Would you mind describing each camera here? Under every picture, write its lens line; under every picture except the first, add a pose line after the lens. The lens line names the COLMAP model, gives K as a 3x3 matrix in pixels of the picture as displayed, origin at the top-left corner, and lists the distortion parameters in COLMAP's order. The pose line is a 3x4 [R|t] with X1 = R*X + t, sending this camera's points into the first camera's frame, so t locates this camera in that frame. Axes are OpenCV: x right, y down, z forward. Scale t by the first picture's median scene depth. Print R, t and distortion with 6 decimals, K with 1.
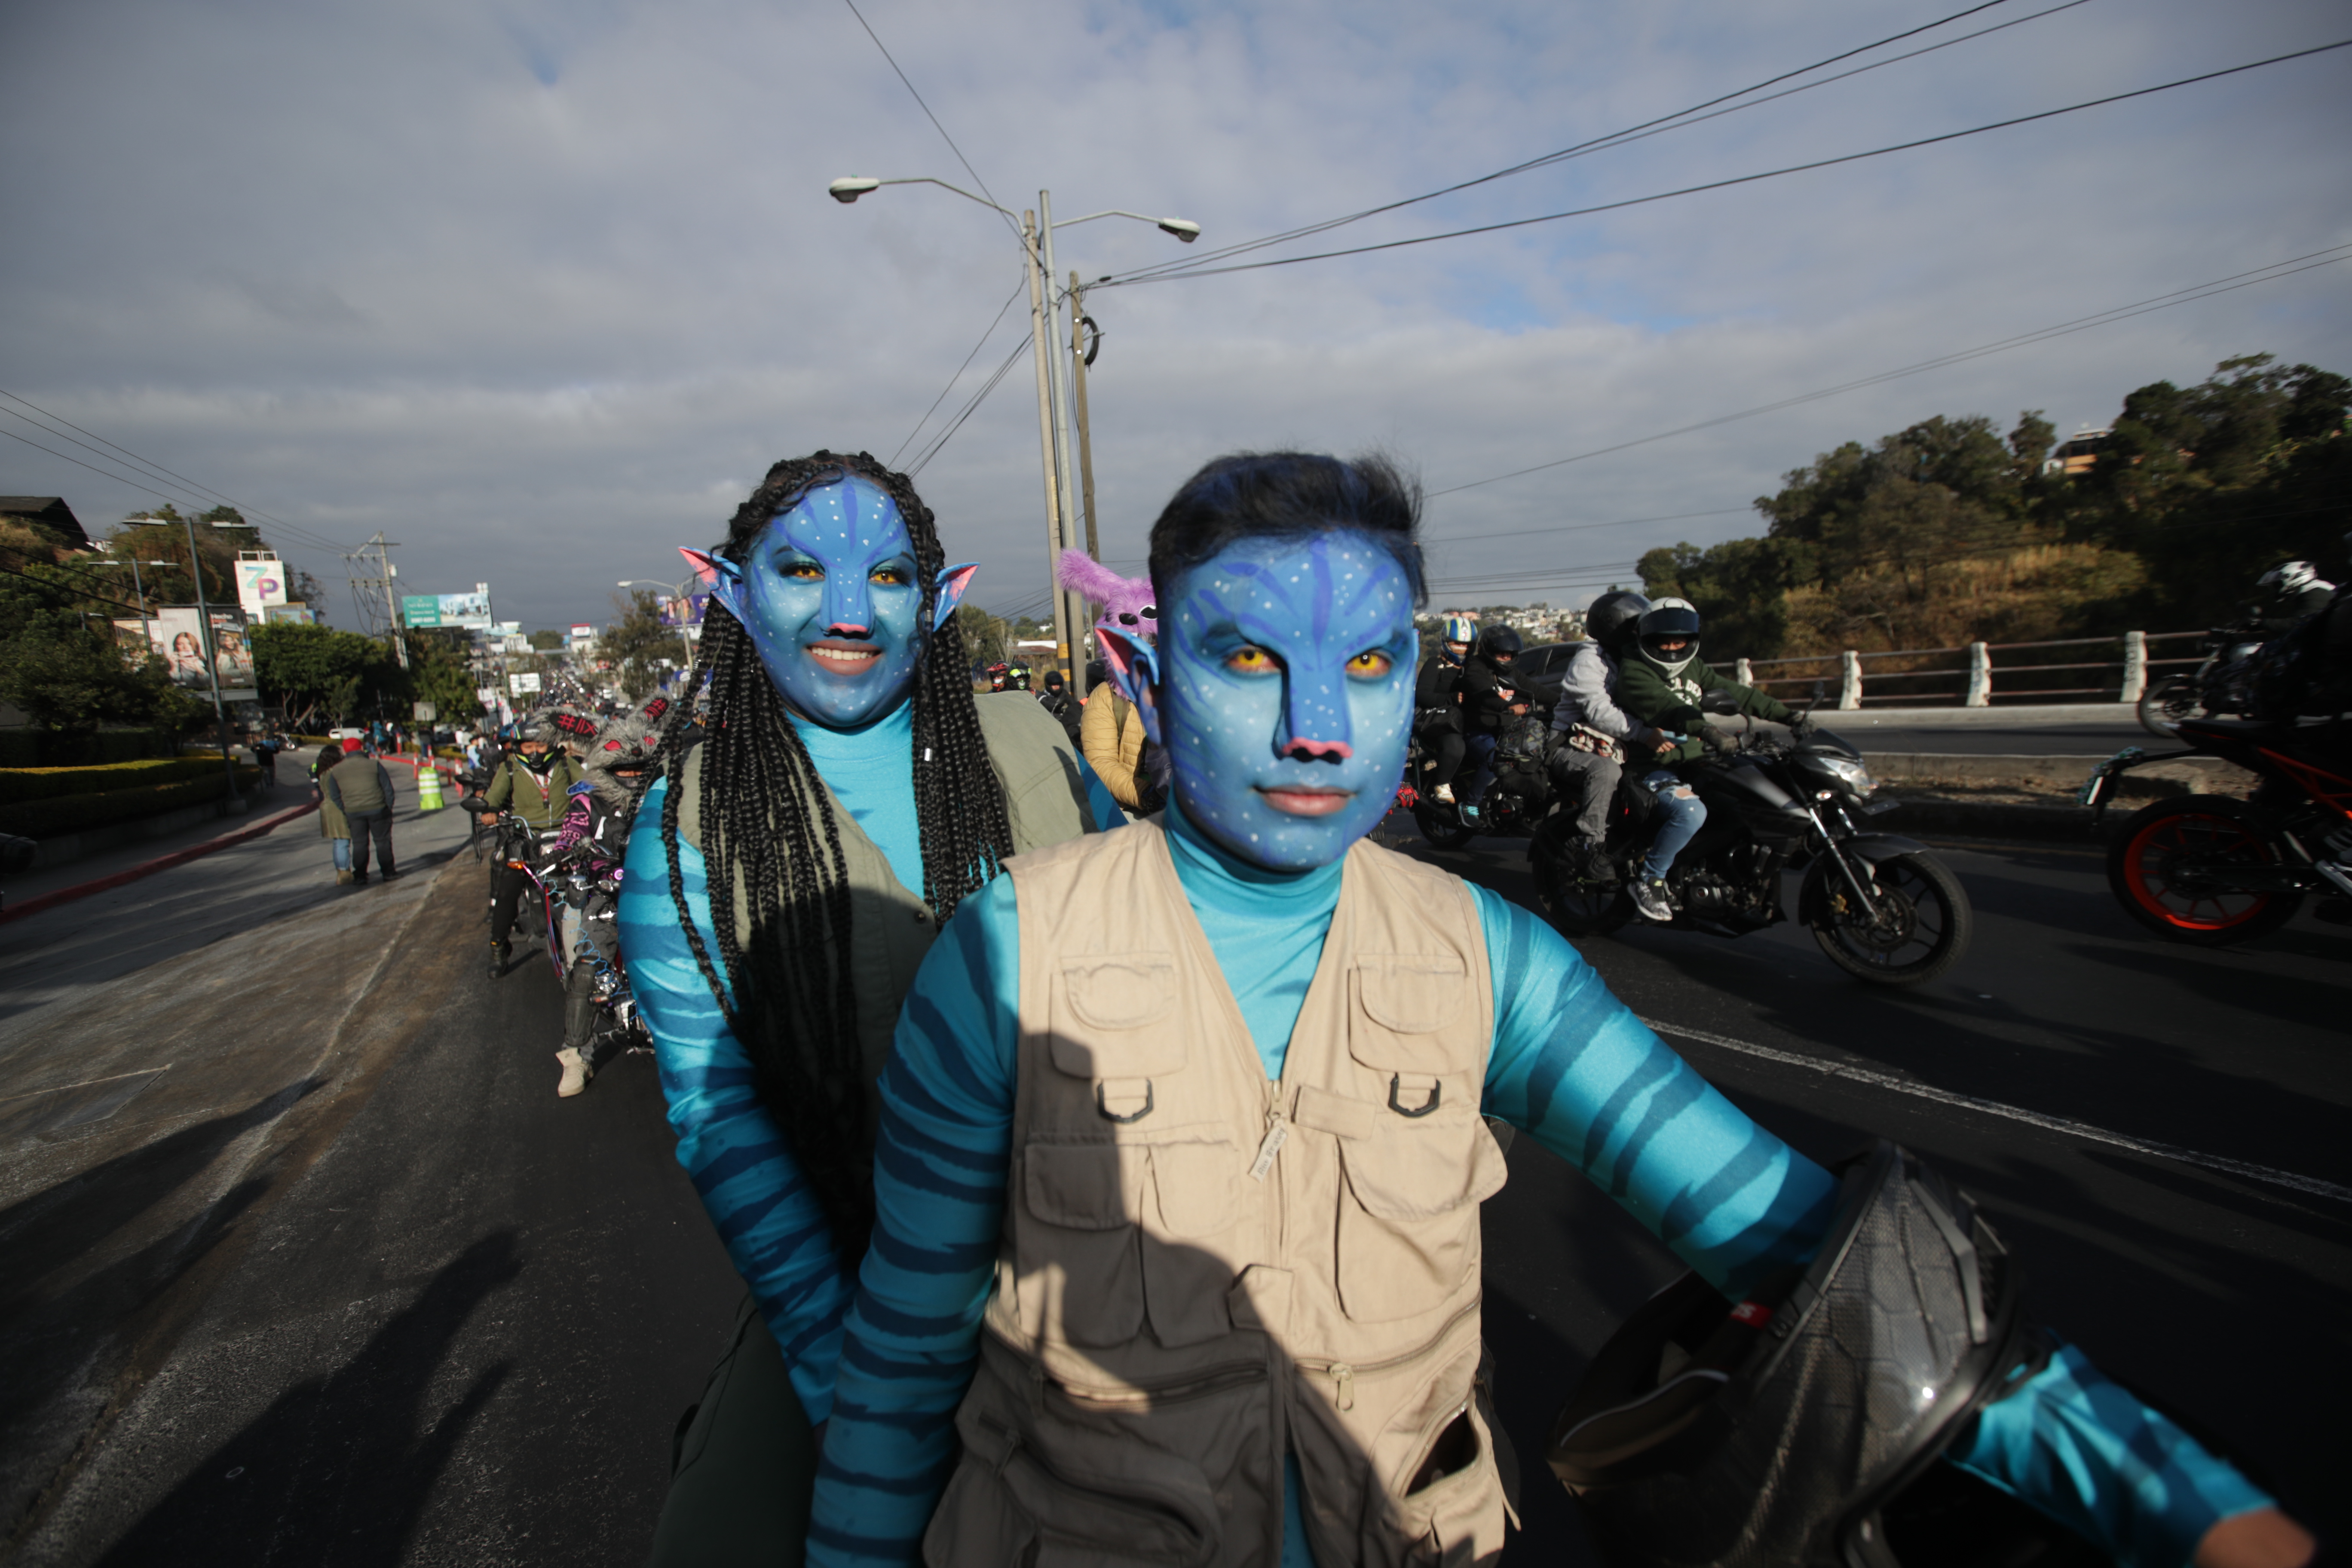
lens RADIAL K [[1062.8, 0, 1162.4], [0, 1062.8, 777.8], [0, 0, 1]] dist [-0.034458, 0.008565]
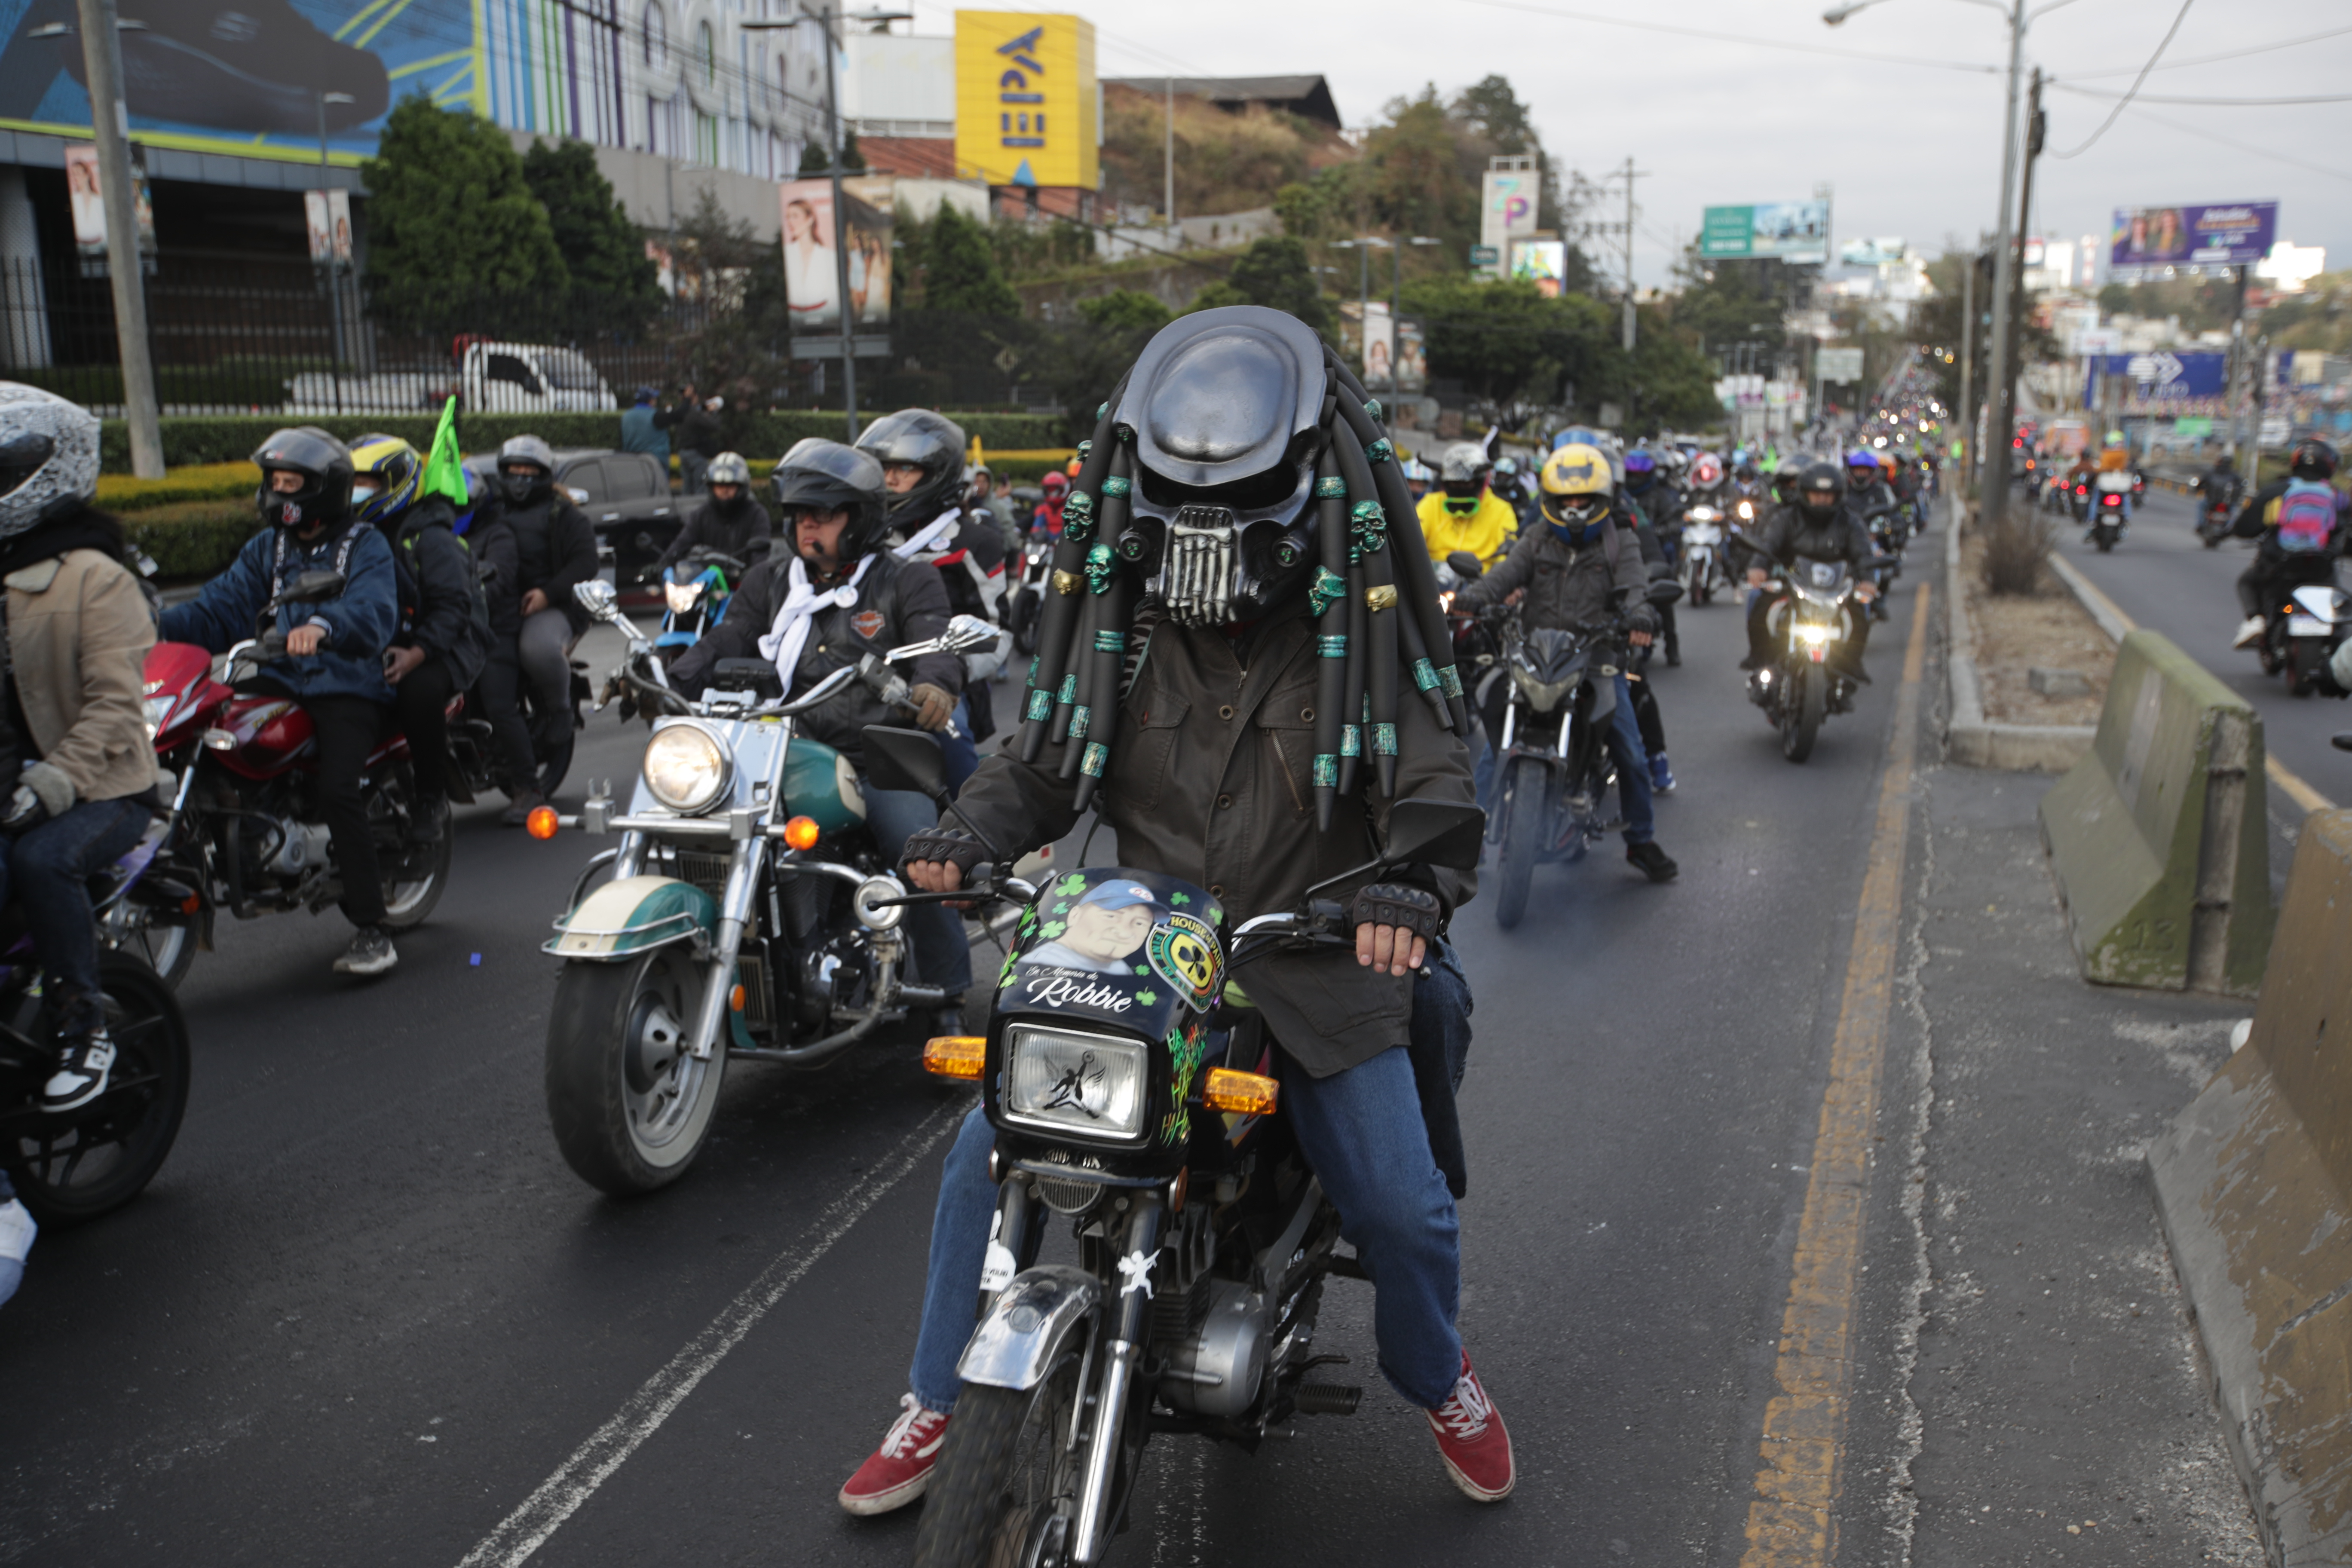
lens RADIAL K [[2225.6, 0, 1176.0], [0, 2225.6, 784.0], [0, 0, 1]] dist [0.058738, 0.024060]
pose [[0.647549, 0.199516, -0.735441, 0.167833], [-0.128599, 0.979885, 0.152600, -0.001750], [0.751094, -0.004239, 0.660181, -0.162910]]
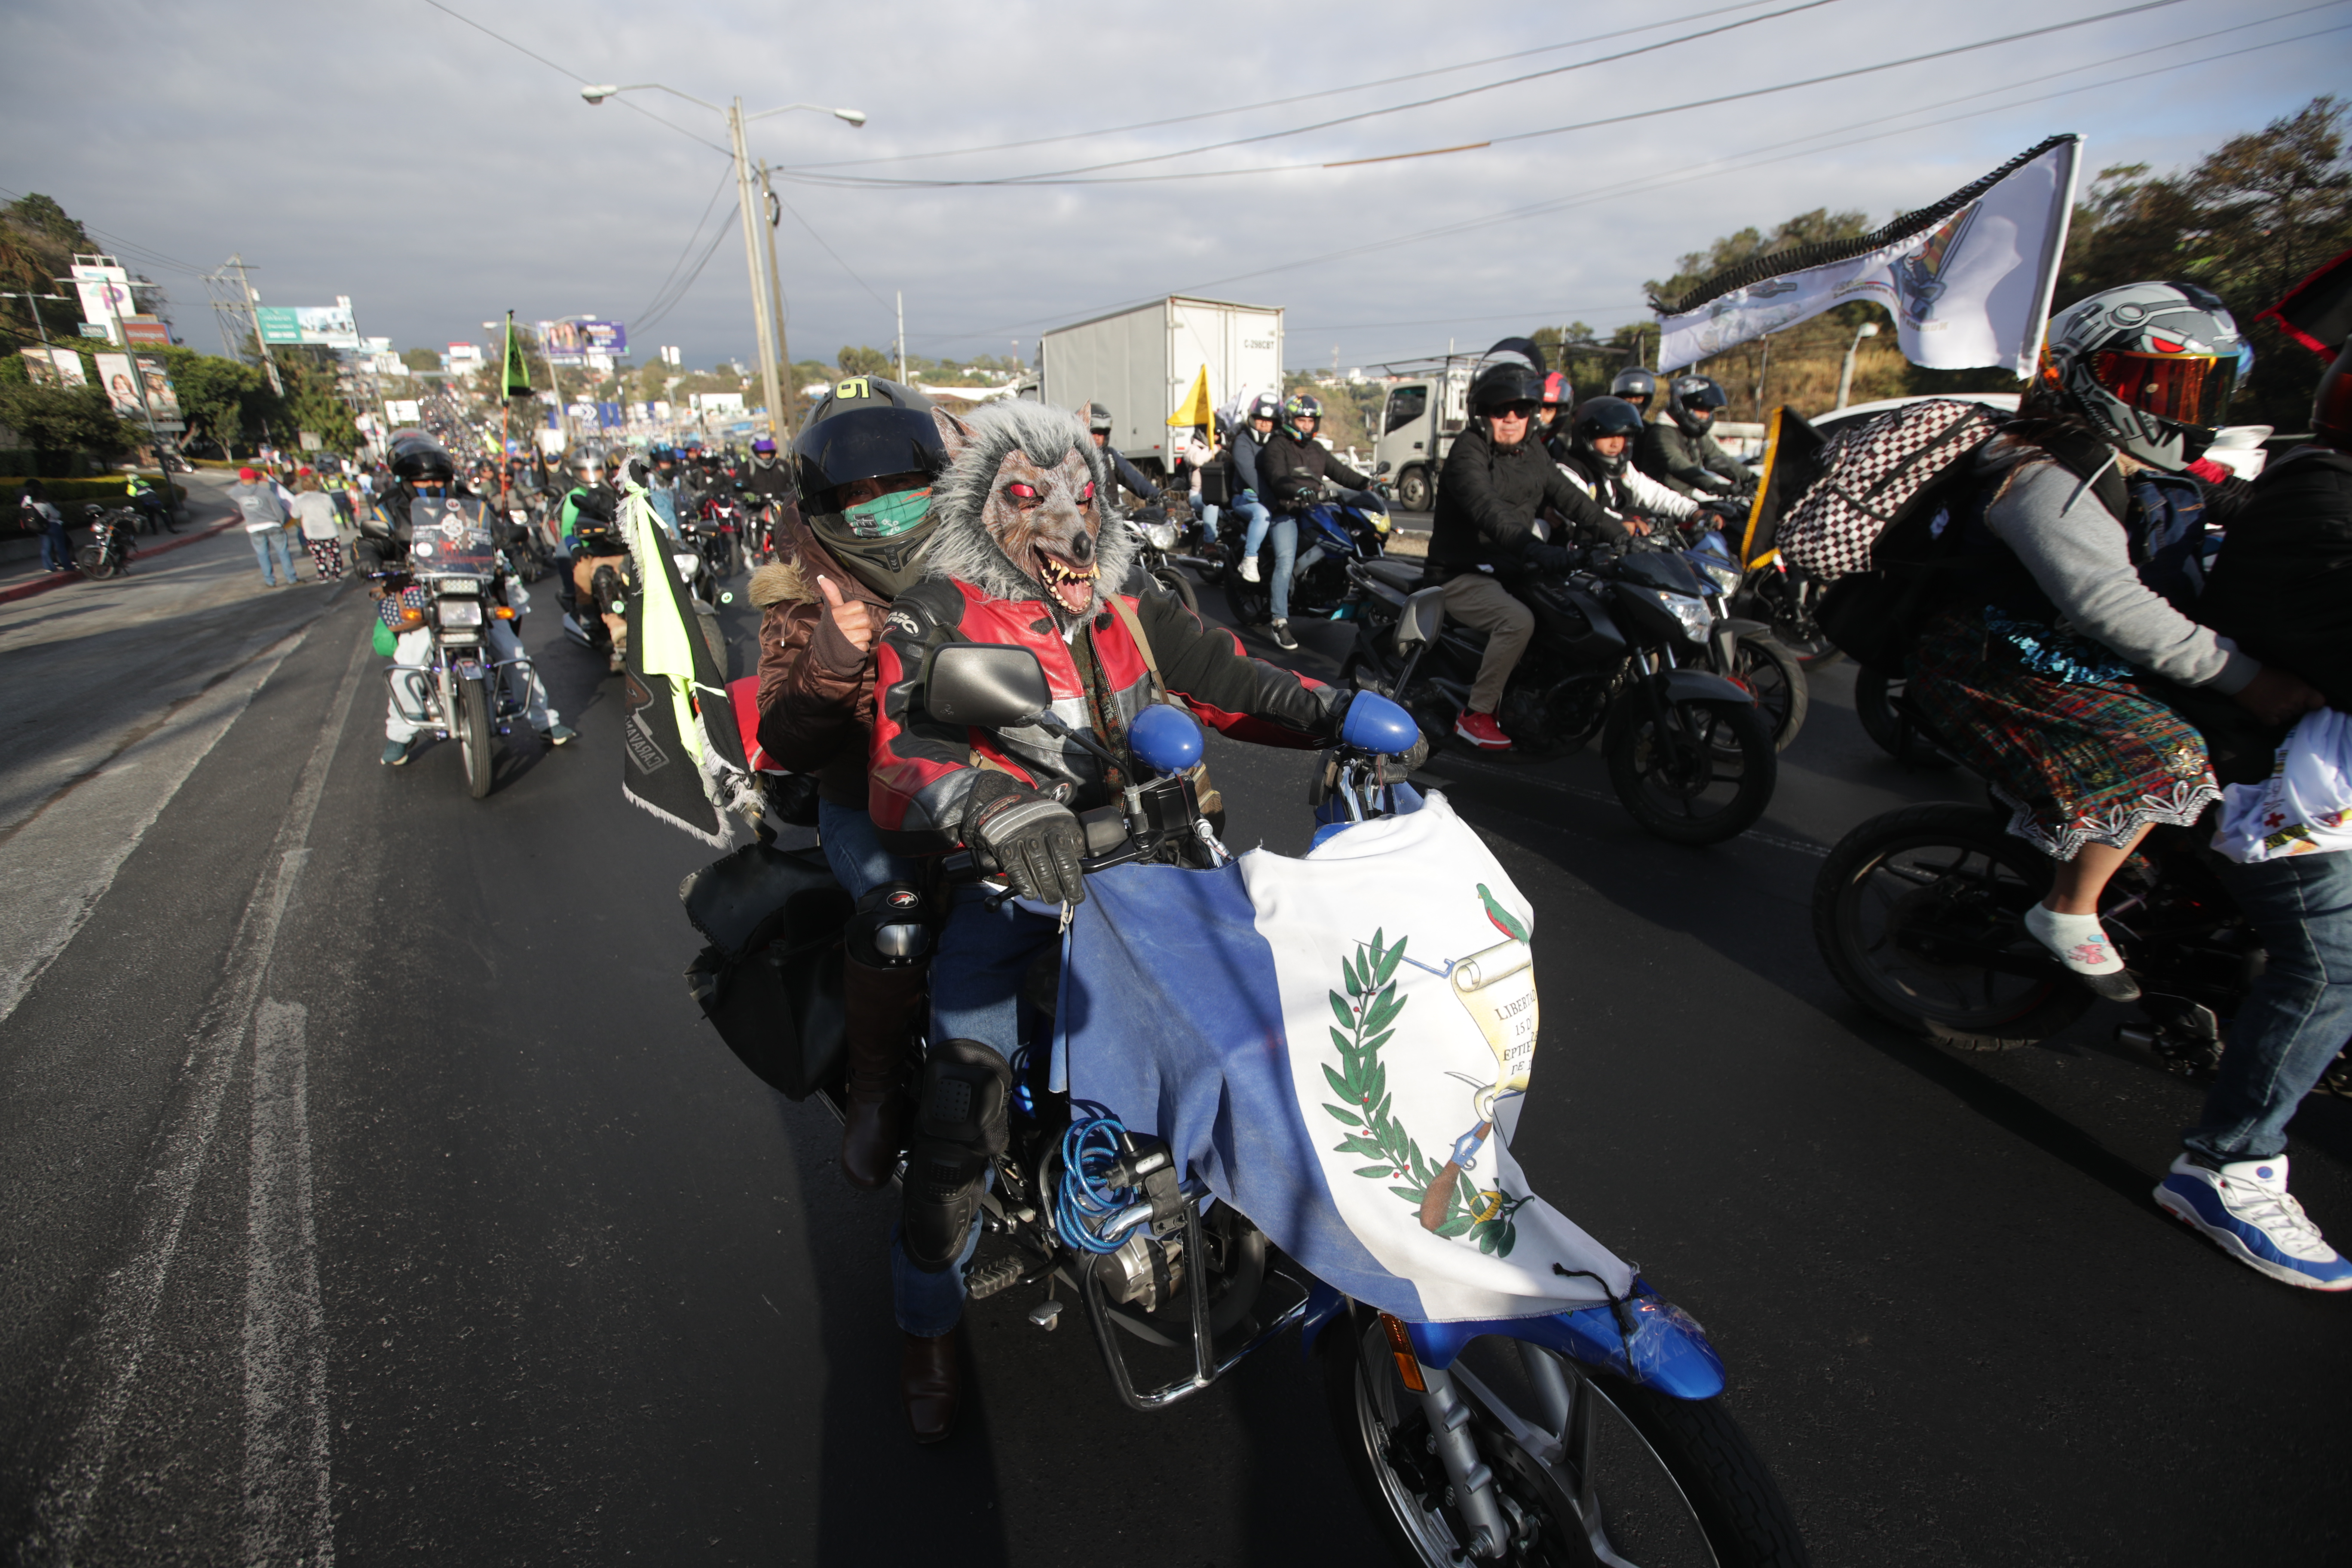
lens RADIAL K [[1069.3, 0, 1176.0], [0, 1069.3, 784.0], [0, 0, 1]] dist [-0.032502, 0.007759]
pose [[0.996834, 0.026504, 0.074965, 0.056867], [-0.042489, 0.974469, 0.220467, 0.002962], [-0.067208, -0.222954, 0.972509, -0.092993]]
